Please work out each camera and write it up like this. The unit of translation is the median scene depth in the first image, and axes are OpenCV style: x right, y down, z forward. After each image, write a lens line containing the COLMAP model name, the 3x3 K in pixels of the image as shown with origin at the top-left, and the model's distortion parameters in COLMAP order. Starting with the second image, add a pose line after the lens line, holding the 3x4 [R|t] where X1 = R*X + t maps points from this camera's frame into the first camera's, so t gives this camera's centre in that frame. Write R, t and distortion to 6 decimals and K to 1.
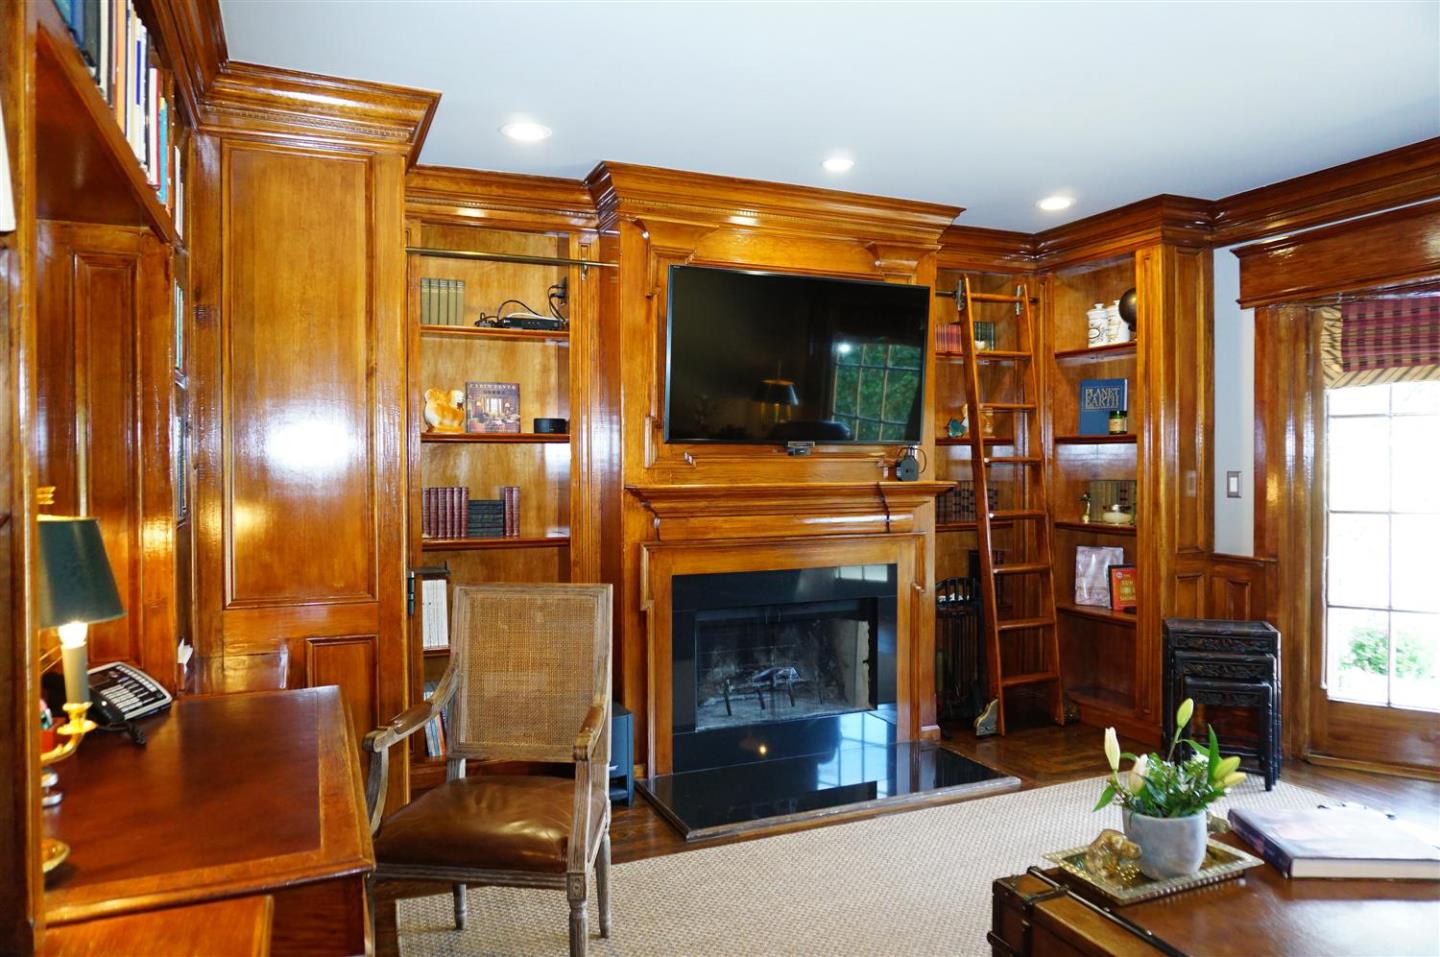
lens RADIAL K [[962.3, 0, 718.0], [0, 962.3, 478.3], [0, 0, 1]] dist [-0.041592, 0.020753]
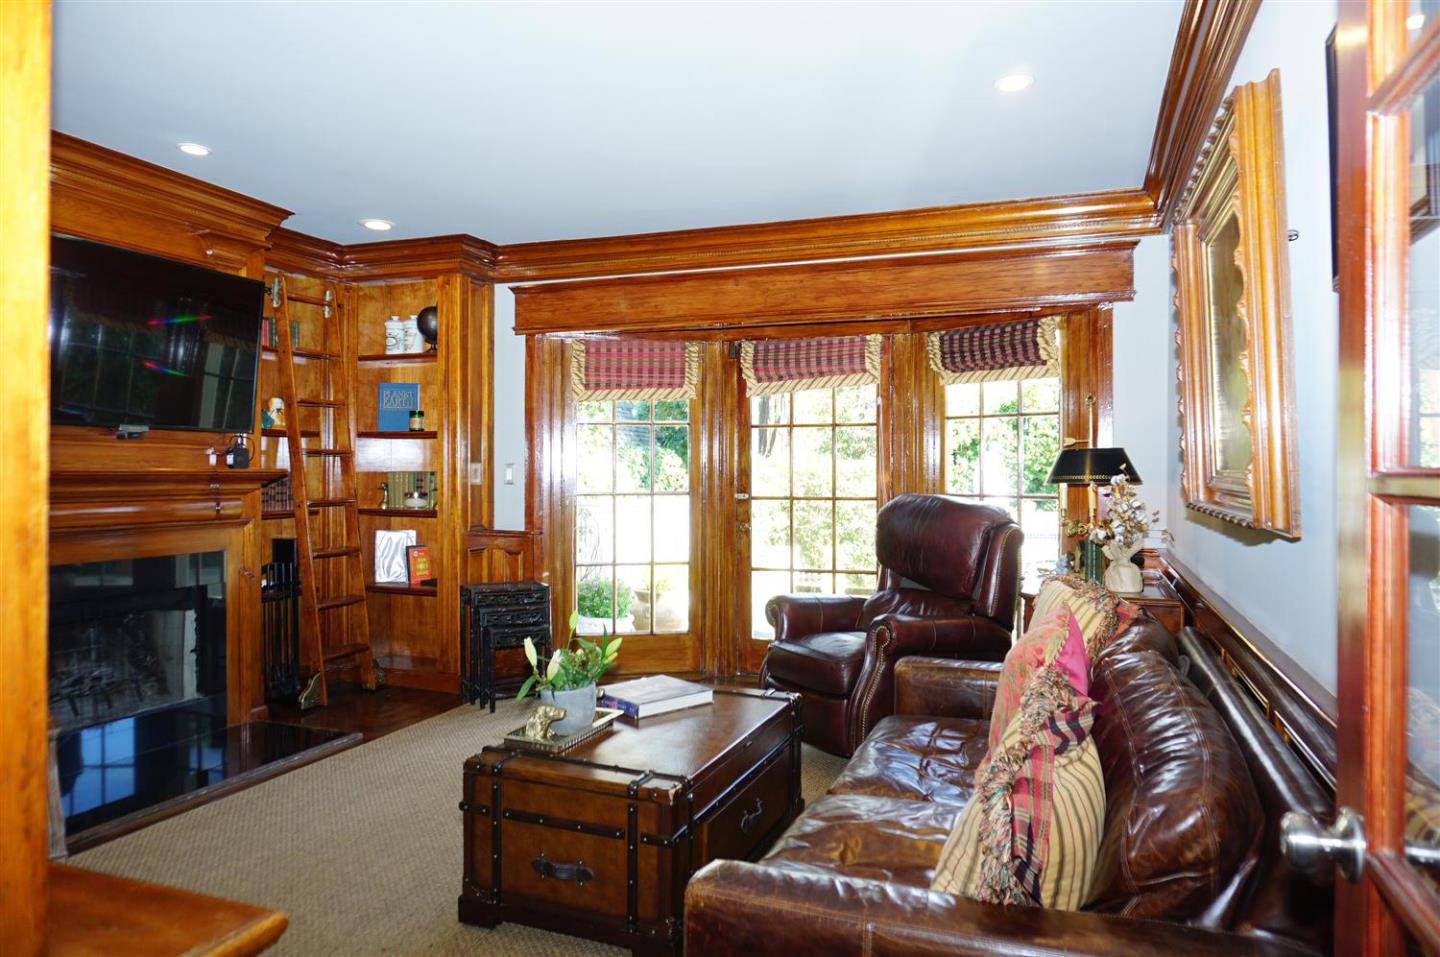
lens RADIAL K [[962.3, 0, 721.0], [0, 962.3, 473.1], [0, 0, 1]] dist [-0.041592, 0.020753]
pose [[0.685937, 0.007037, 0.727627, -0.185130], [0.001093, 0.999942, -0.010701, 0.018712], [-0.727660, 0.008135, 0.685890, -0.068029]]
